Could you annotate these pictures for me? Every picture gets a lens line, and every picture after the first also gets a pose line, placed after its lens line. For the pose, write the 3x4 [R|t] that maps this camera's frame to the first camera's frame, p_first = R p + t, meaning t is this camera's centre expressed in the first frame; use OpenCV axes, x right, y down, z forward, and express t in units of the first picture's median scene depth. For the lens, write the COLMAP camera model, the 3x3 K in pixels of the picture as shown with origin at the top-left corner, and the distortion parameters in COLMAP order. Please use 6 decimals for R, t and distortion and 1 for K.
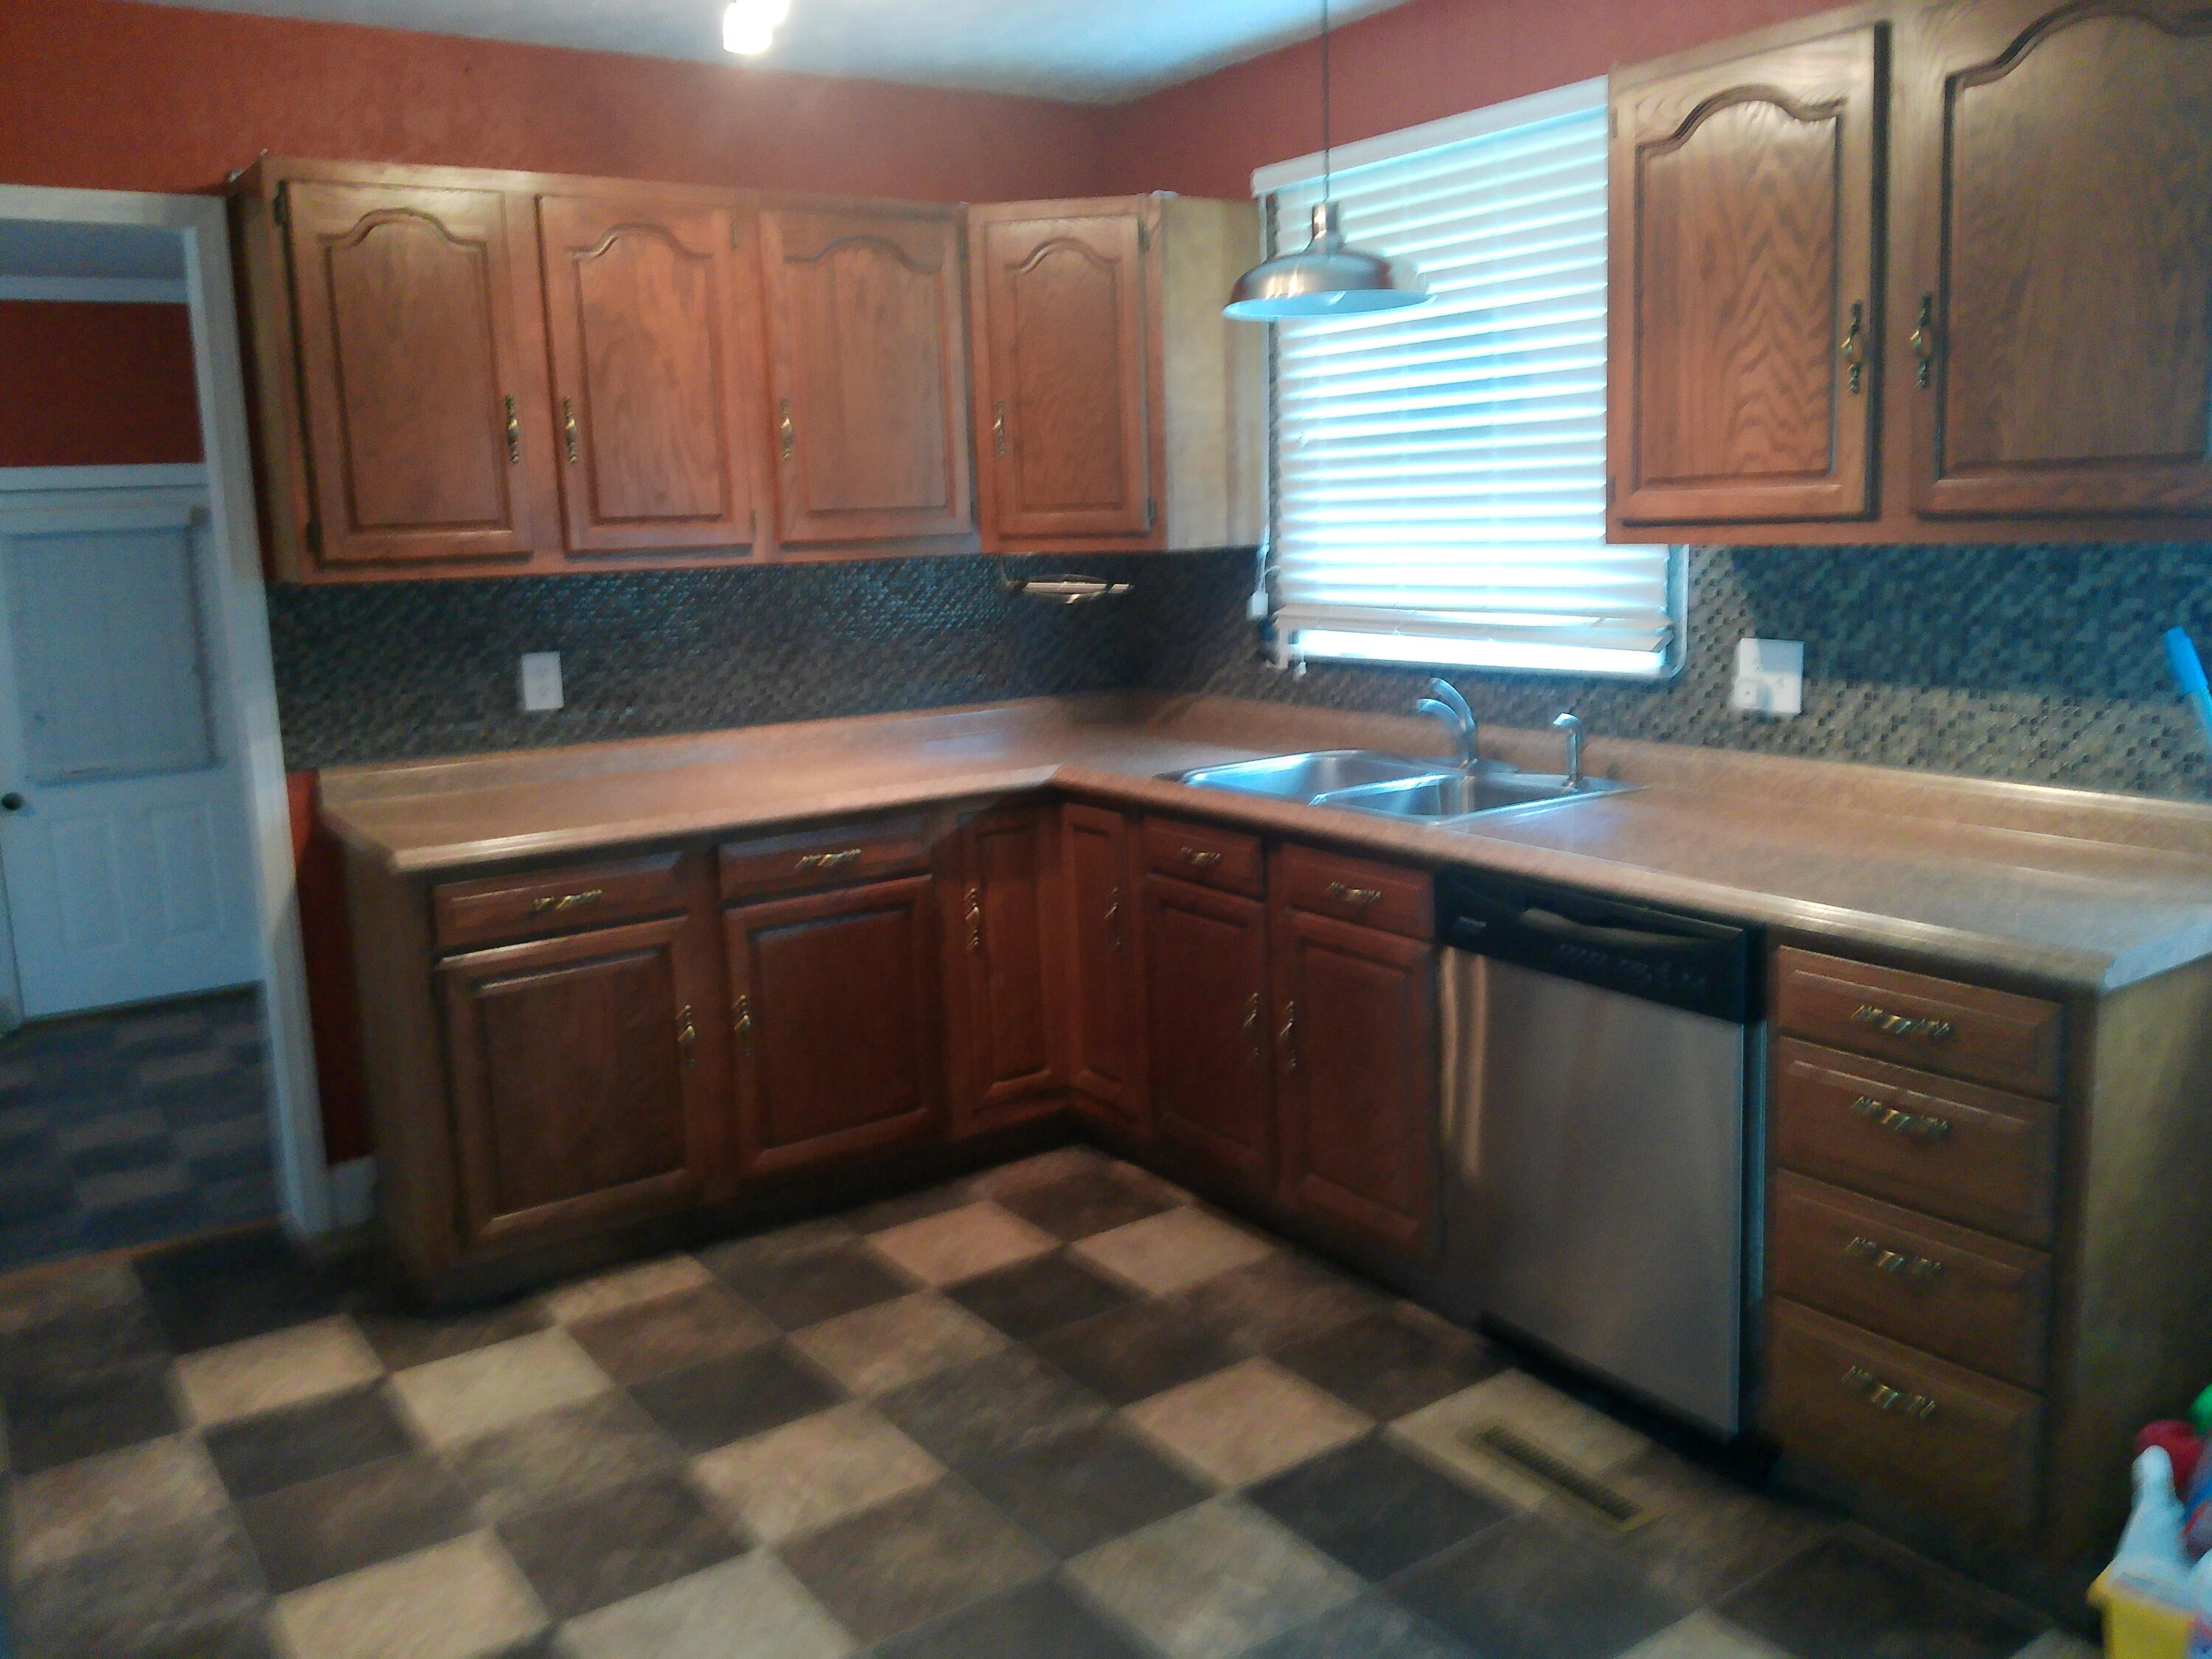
lens RADIAL K [[1833.1, 0, 1112.5], [0, 1833.1, 800.3], [0, 0, 1]] dist [0.116787, -0.227727]
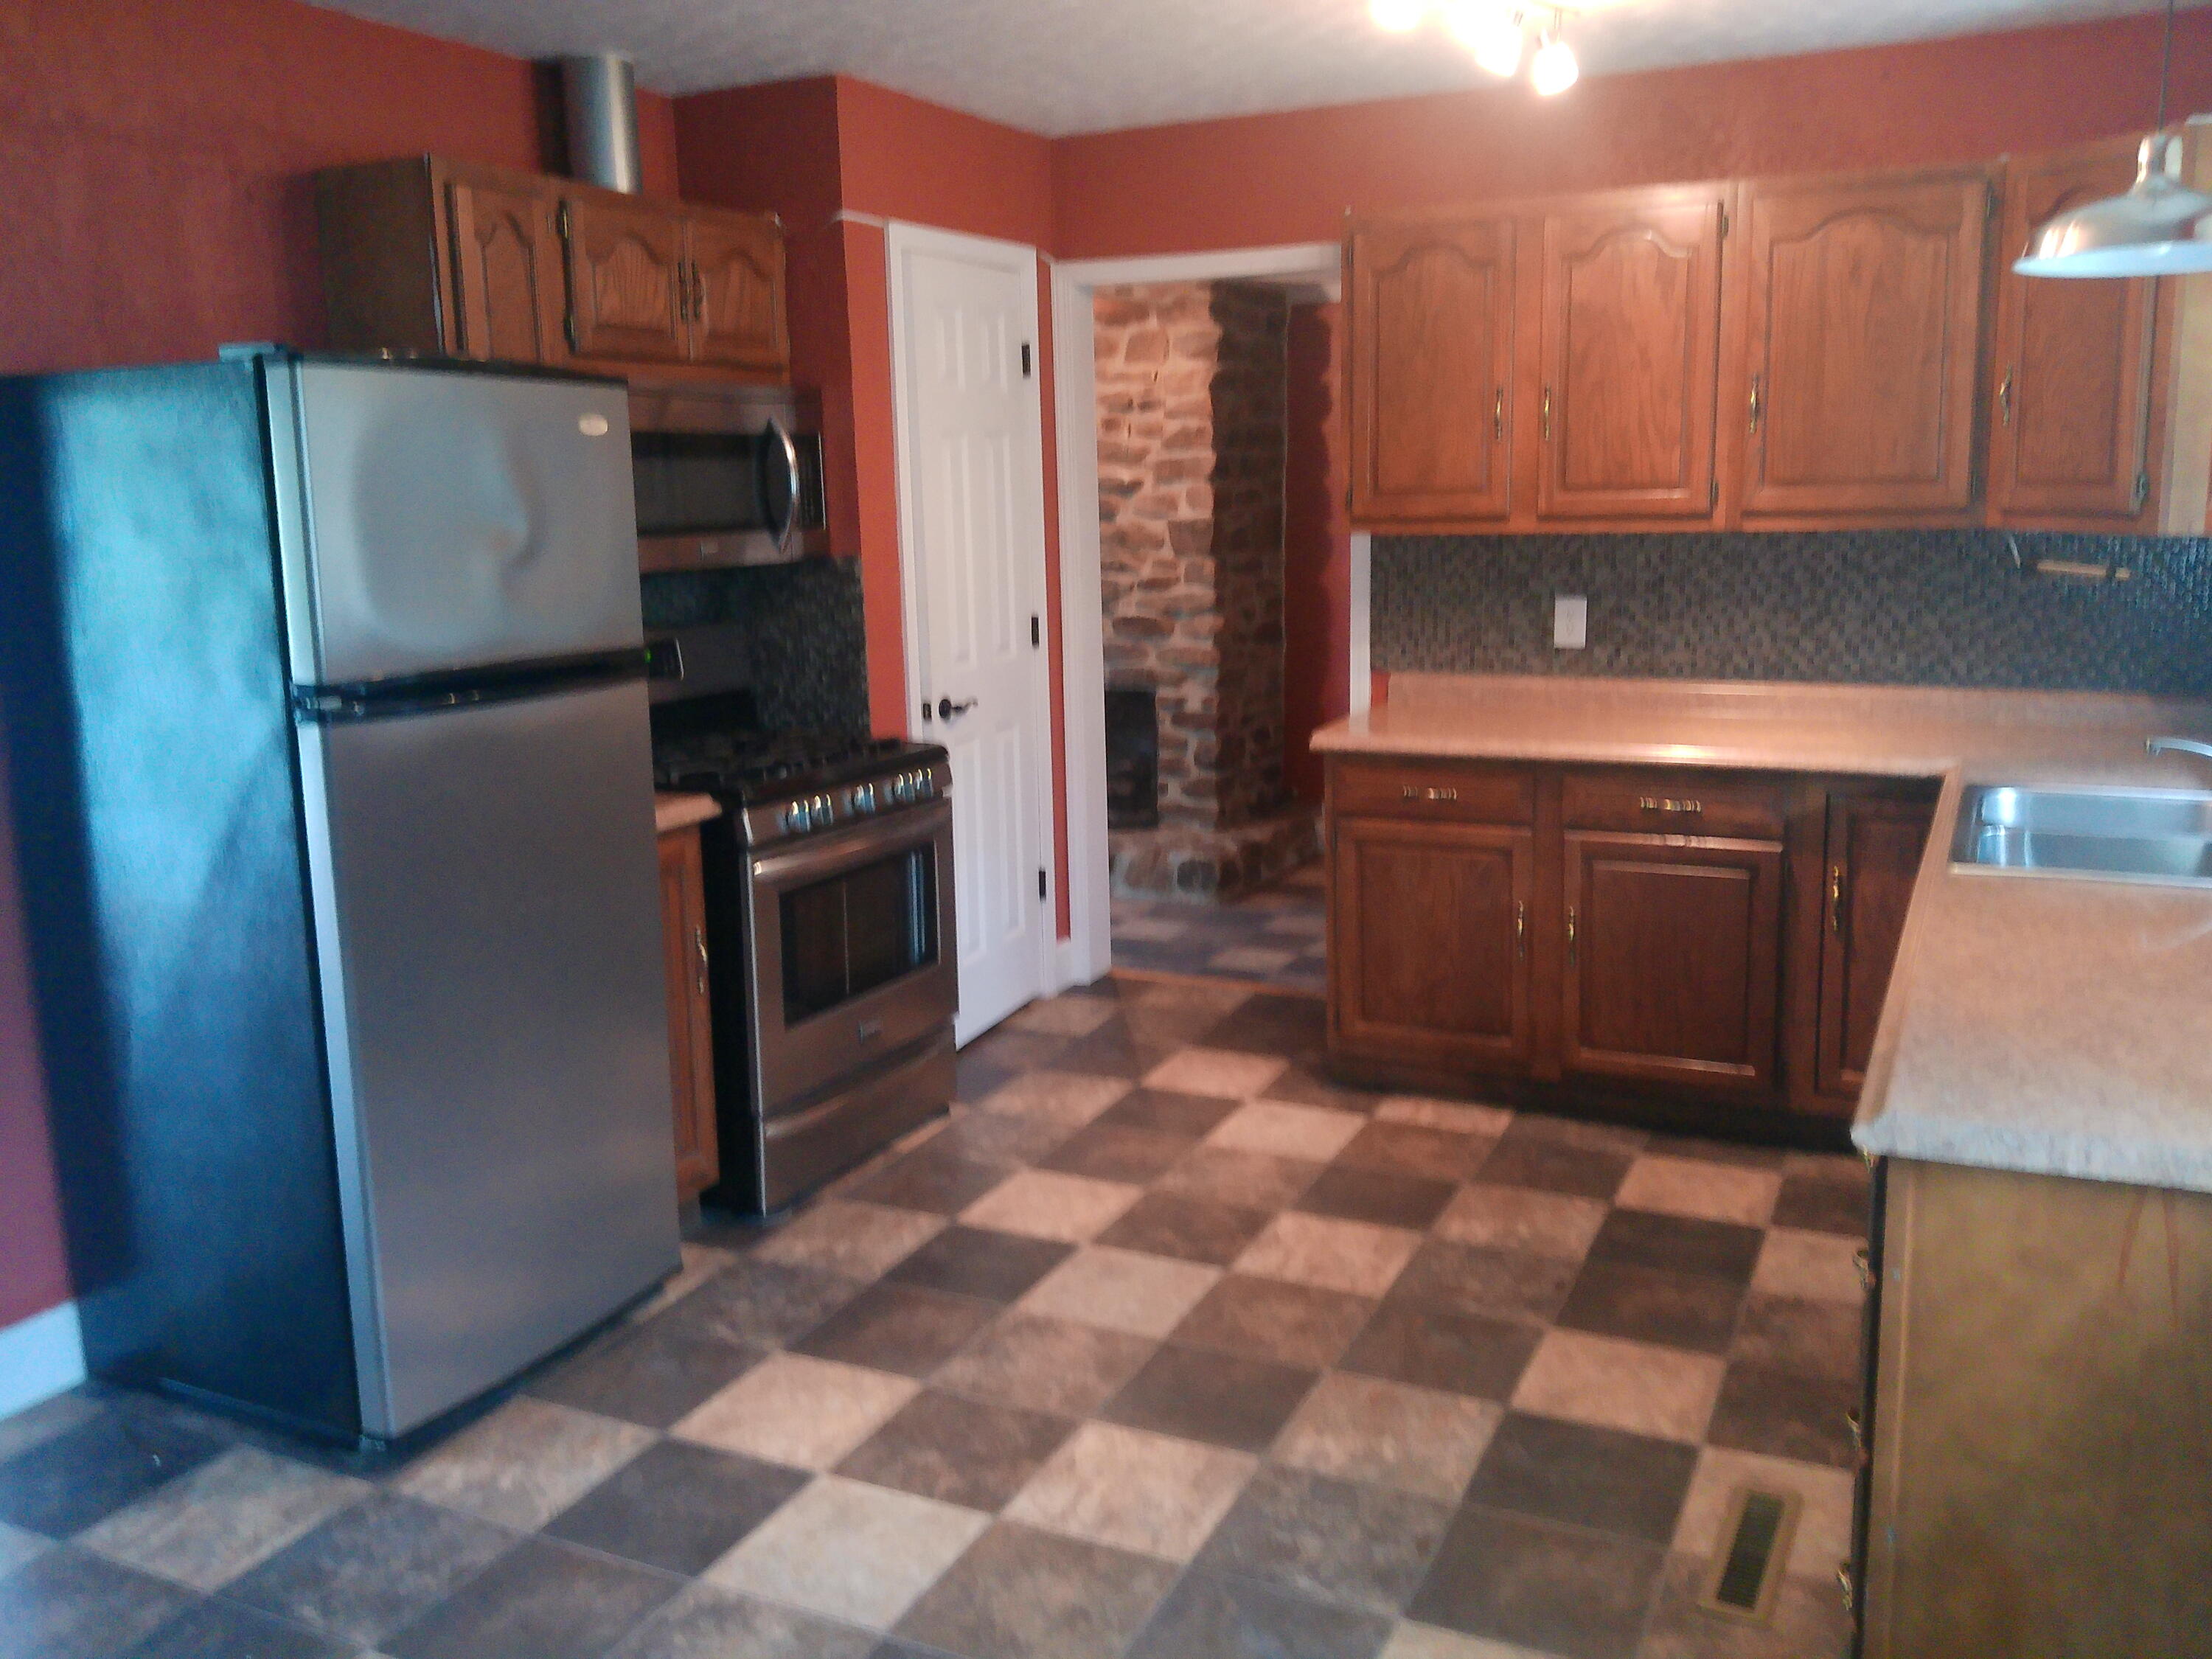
lens RADIAL K [[1833.1, 0, 1112.5], [0, 1833.1, 800.3], [0, 0, 1]] dist [0.116787, -0.227727]
pose [[0.484188, 0.173554, -0.857578, 0.602142], [-0.136380, 0.983121, 0.121961, -0.058105], [0.864270, 0.057905, 0.499685, 0.168540]]
